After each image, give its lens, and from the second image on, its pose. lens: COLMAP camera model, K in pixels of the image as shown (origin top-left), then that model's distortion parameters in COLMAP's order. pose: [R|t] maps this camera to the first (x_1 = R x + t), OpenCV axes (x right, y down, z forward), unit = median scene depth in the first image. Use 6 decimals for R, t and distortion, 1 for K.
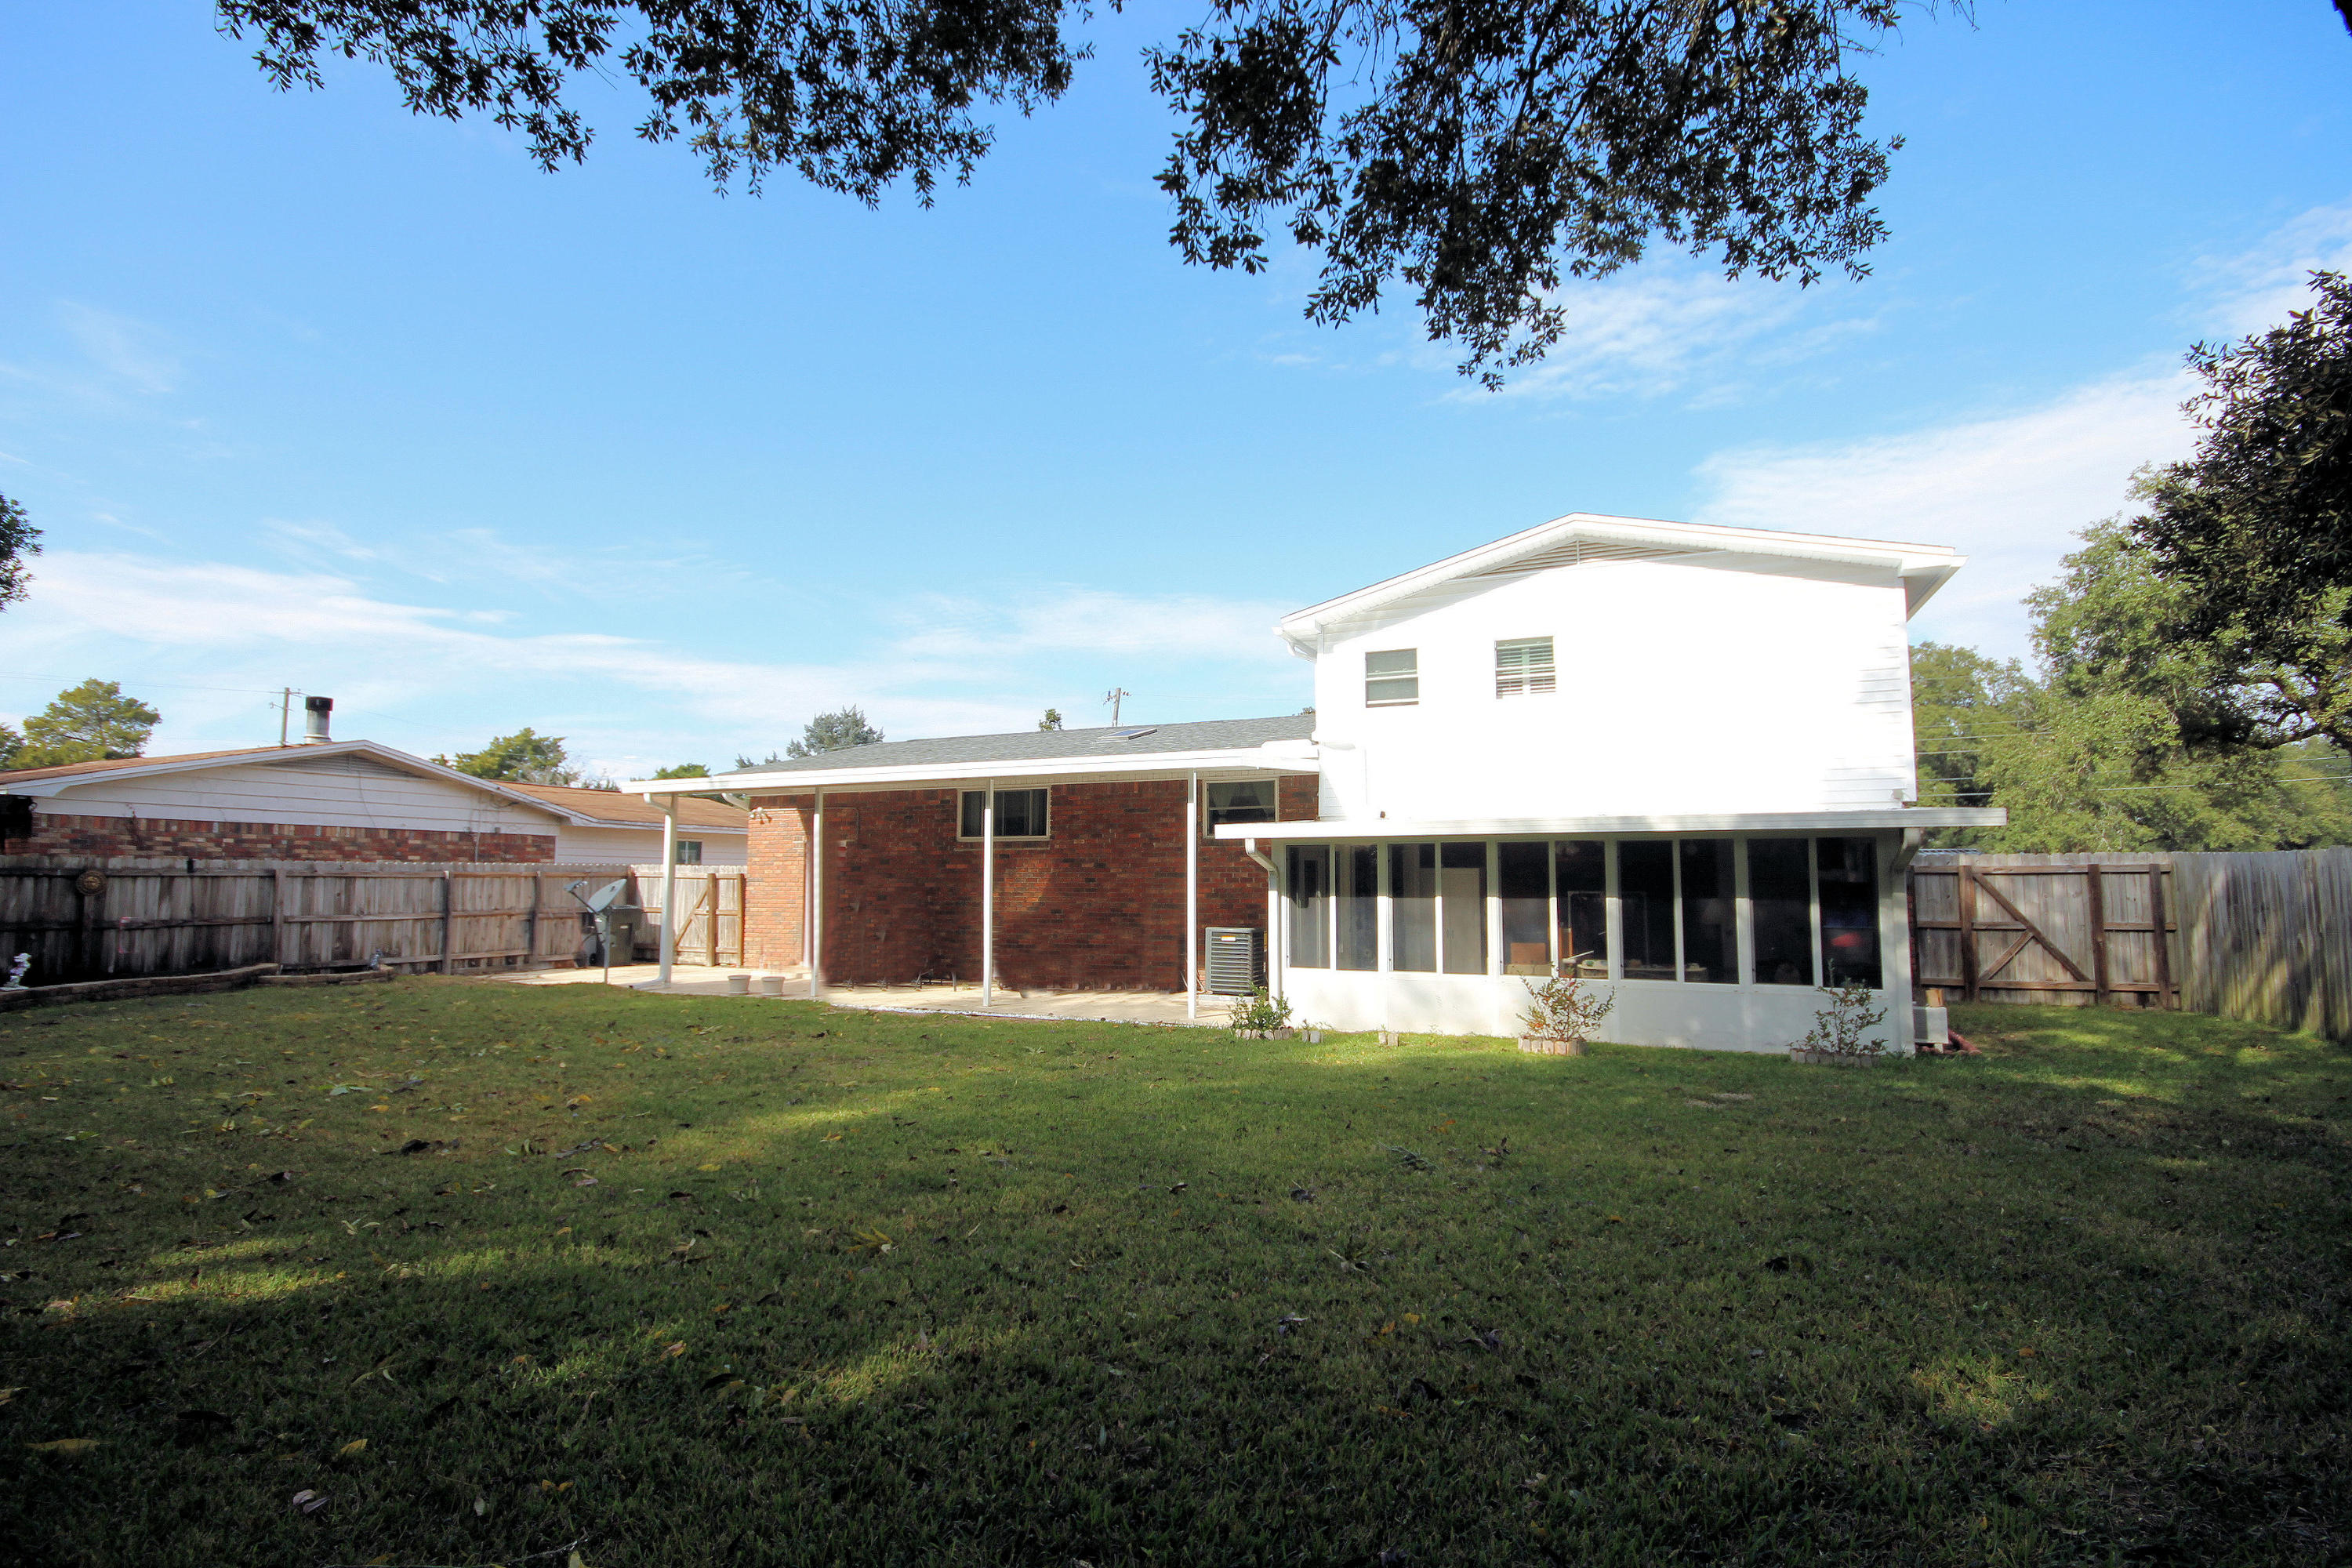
lens RADIAL K [[1079.3, 0, 1175.4], [0, 1079.3, 796.5], [0, 0, 1]] dist [0.000713, -0.006716]
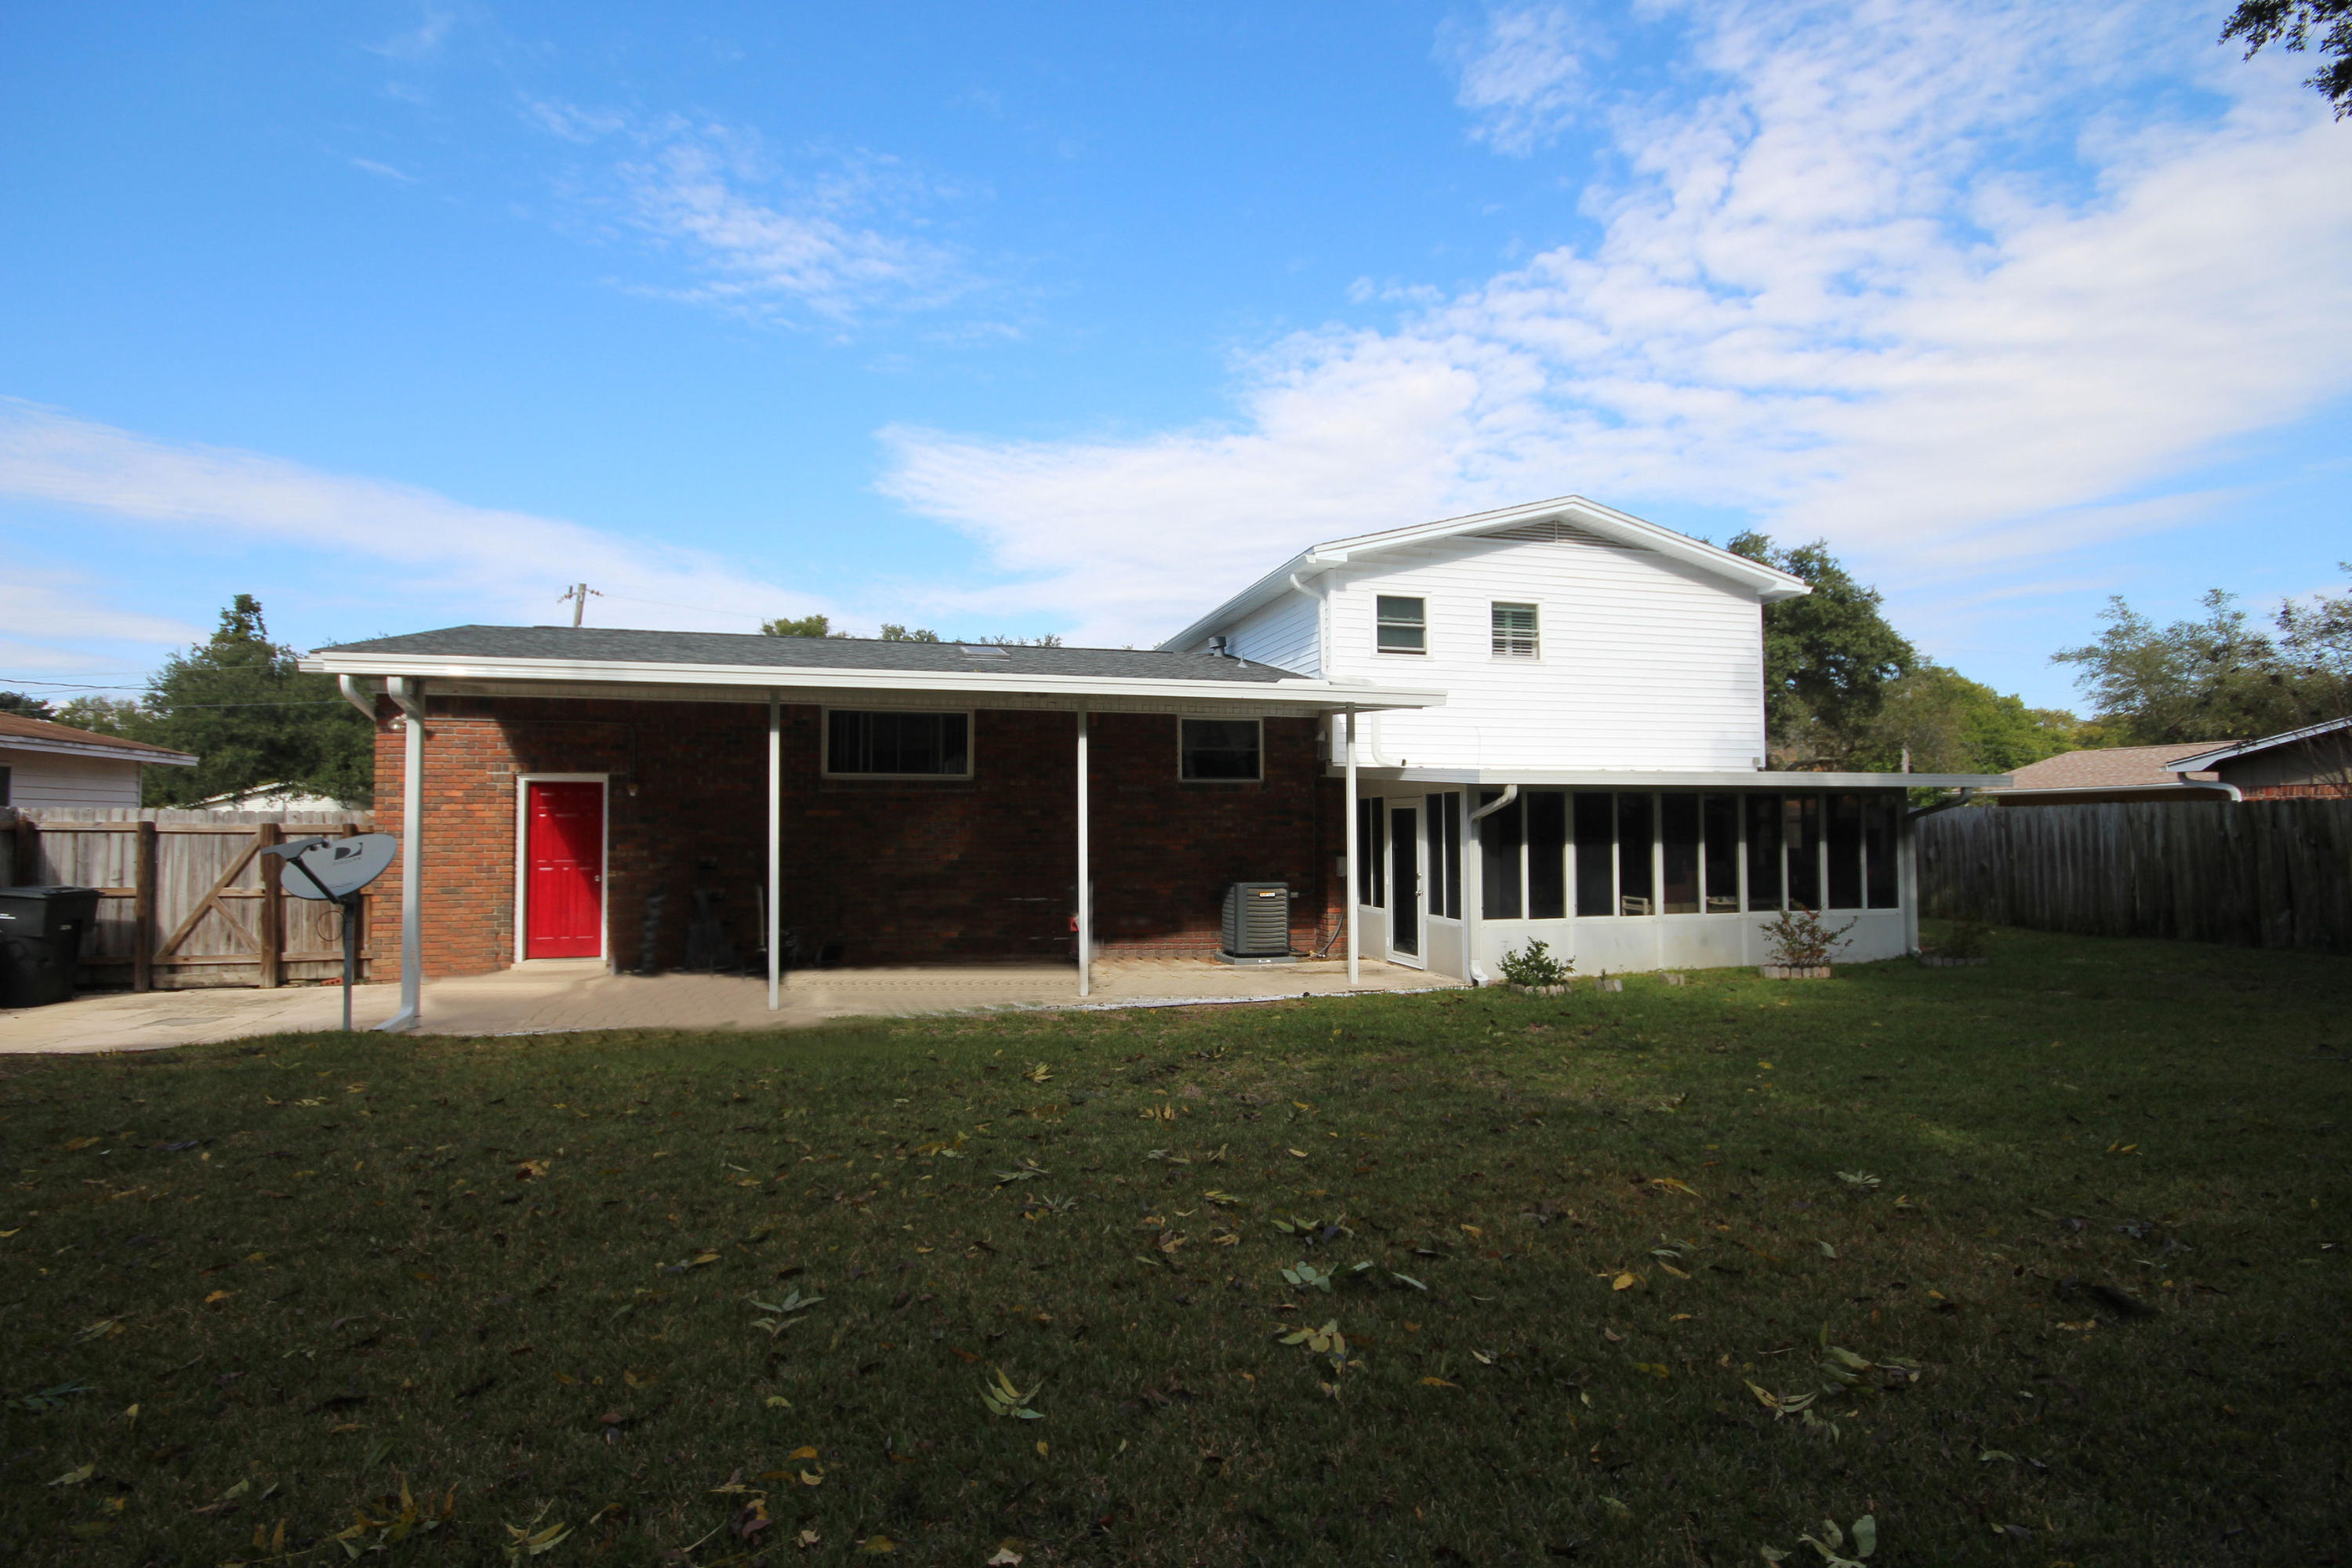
lens RADIAL K [[1079.3, 0, 1175.4], [0, 1079.3, 796.5], [0, 0, 1]] dist [0.000713, -0.006716]
pose [[0.769935, 0.010819, 0.638031, -0.601309], [-0.043723, 0.998401, 0.035833, 0.021131], [-0.636623, -0.055485, 0.769177, 0.366999]]
